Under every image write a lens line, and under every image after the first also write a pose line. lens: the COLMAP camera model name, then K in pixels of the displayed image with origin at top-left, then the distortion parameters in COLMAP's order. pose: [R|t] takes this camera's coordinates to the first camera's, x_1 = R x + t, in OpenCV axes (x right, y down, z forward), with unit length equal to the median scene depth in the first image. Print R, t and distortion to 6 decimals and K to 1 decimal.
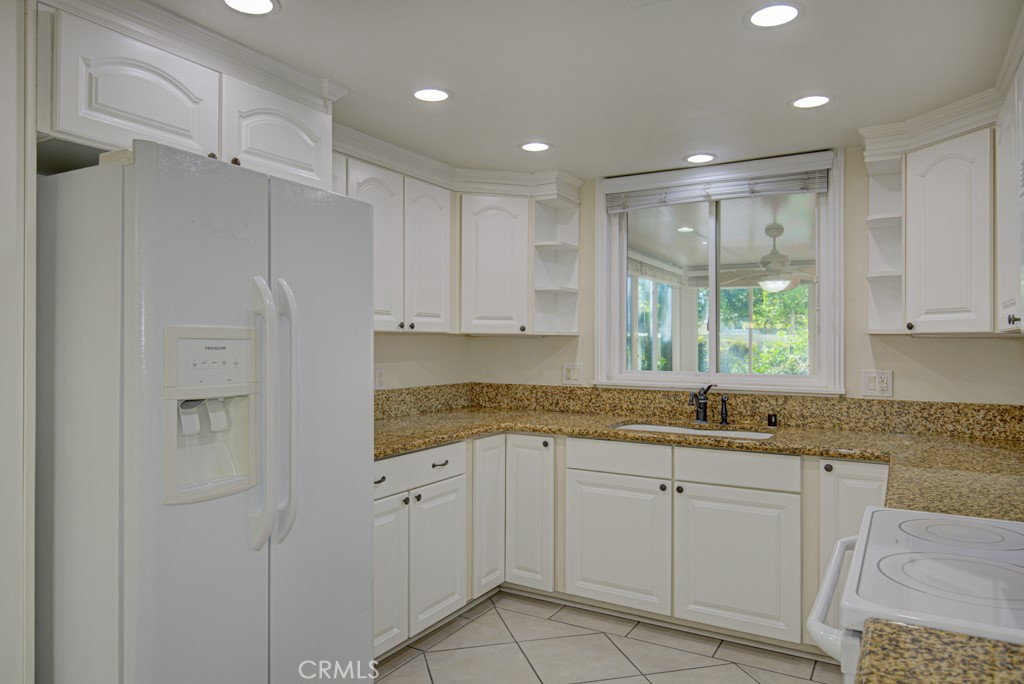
lens RADIAL K [[680.7, 0, 514.7], [0, 680.7, 338.4], [0, 0, 1]] dist [0.004613, -0.000992]
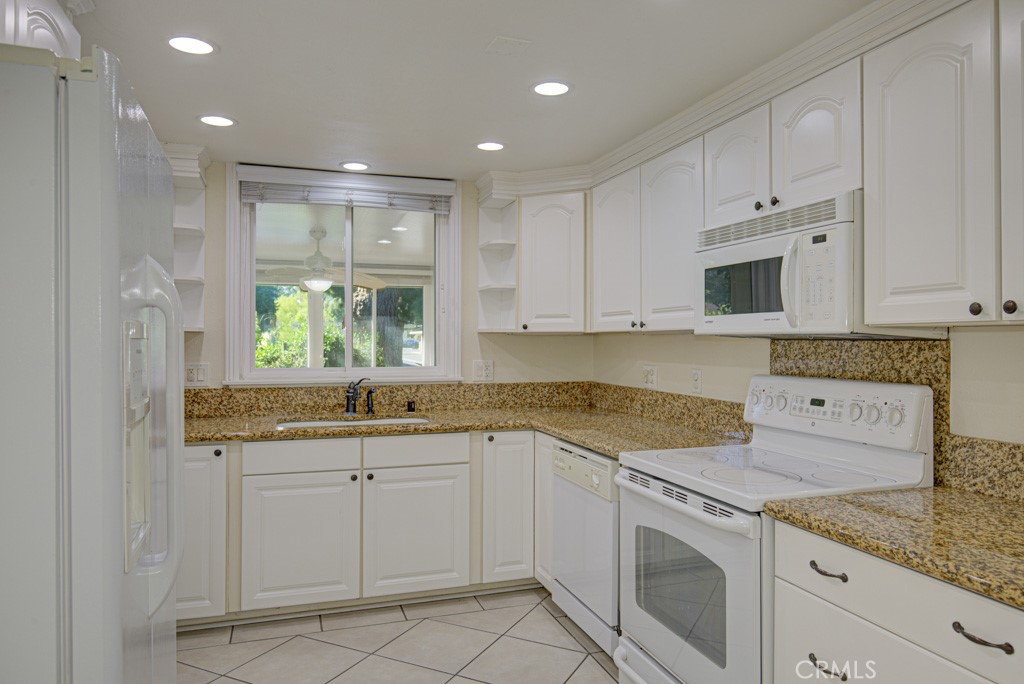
lens RADIAL K [[669.5, 0, 512.0], [0, 669.5, 342.0], [0, 0, 1]] dist [0.001462, -0.002609]
pose [[0.658713, -0.006025, 0.752370, -0.366236], [-0.002597, 0.999944, 0.010281, -0.001124], [-0.752390, -0.008726, 0.658660, 0.129855]]
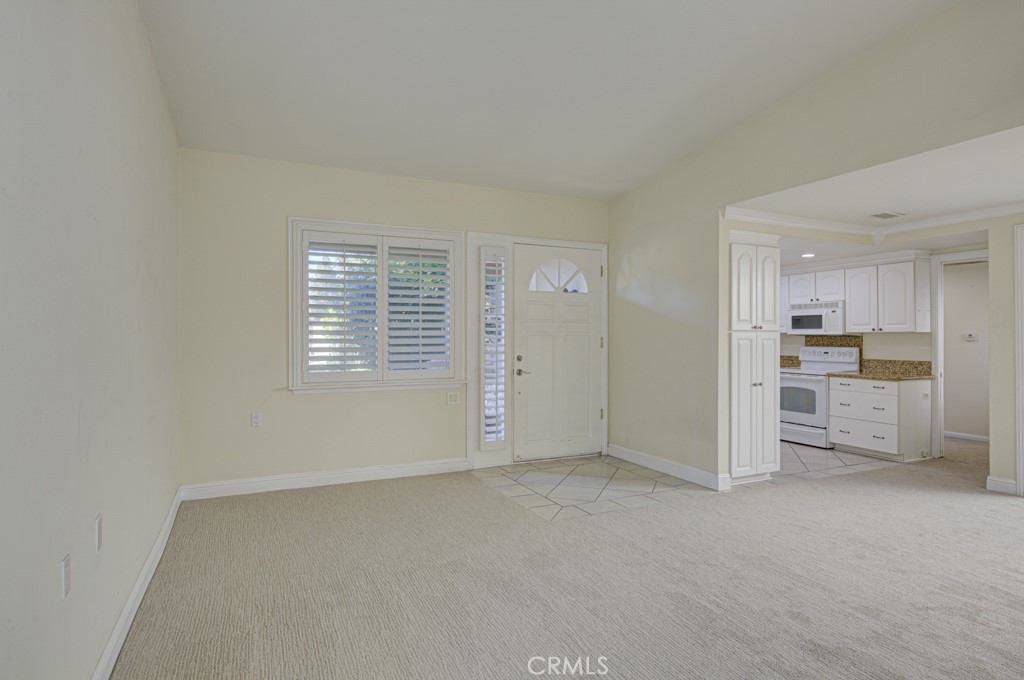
lens RADIAL K [[546.1, 0, 512.9], [0, 546.1, 332.1], [0, 0, 1]] dist [-0.001160, 0.000785]
pose [[0.563603, 0.002457, 0.826042, -2.032792], [-0.001777, 0.999997, -0.001762, -0.006047], [-0.826044, -0.000475, 0.563605, 0.160148]]
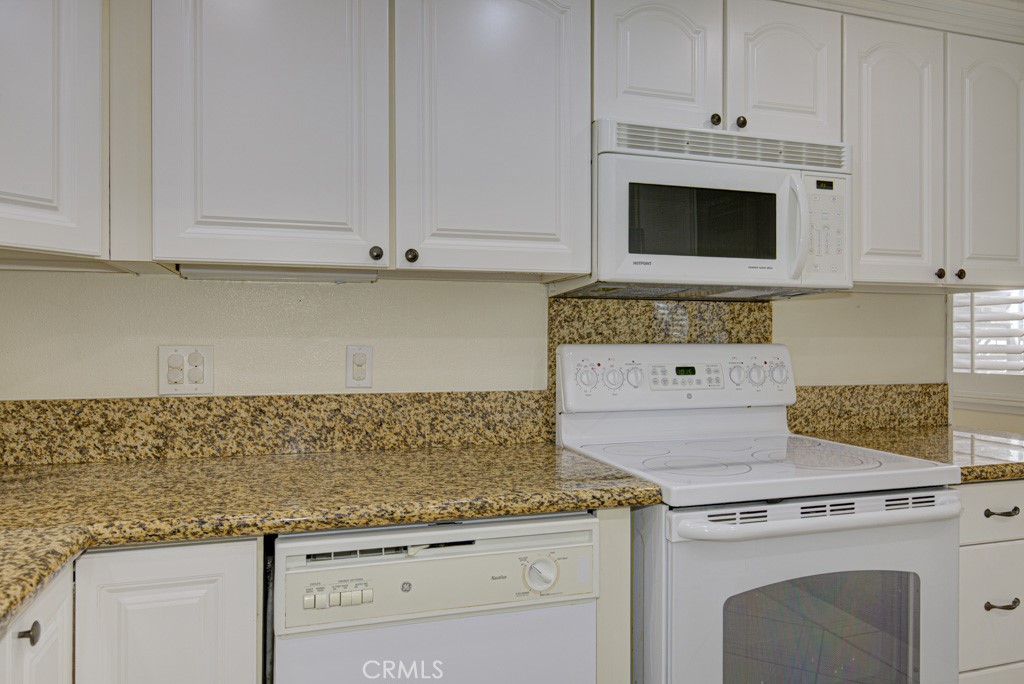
lens RADIAL K [[680.7, 0, 514.7], [0, 680.7, 338.4], [0, 0, 1]] dist [0.004613, -0.000992]
pose [[-0.735924, -0.002564, 0.677059, 0.063284], [-0.007572, 0.999961, -0.004443, 0.042515], [-0.677022, -0.008397, -0.735915, 0.887671]]
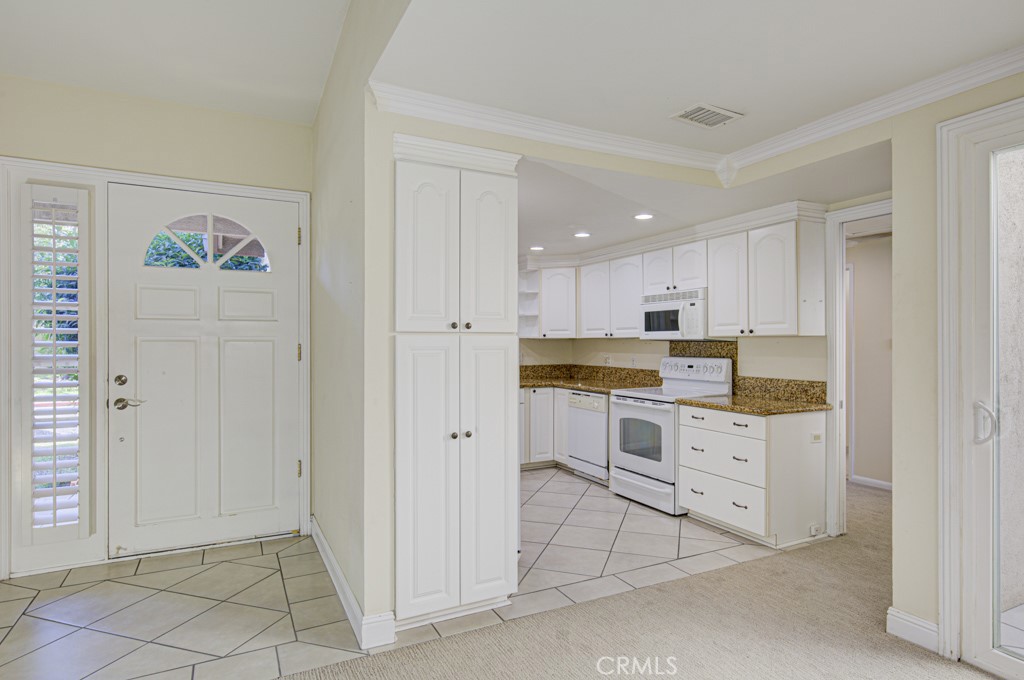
lens RADIAL K [[546.2, 0, 512.0], [0, 546.2, 340.0], [0, 0, 1]] dist [-0.003522, -0.000452]
pose [[0.541684, -0.001422, 0.840581, -1.072807], [-0.000880, 0.999997, 0.002259, -0.004245], [-0.840582, -0.001963, 0.541681, -0.028670]]
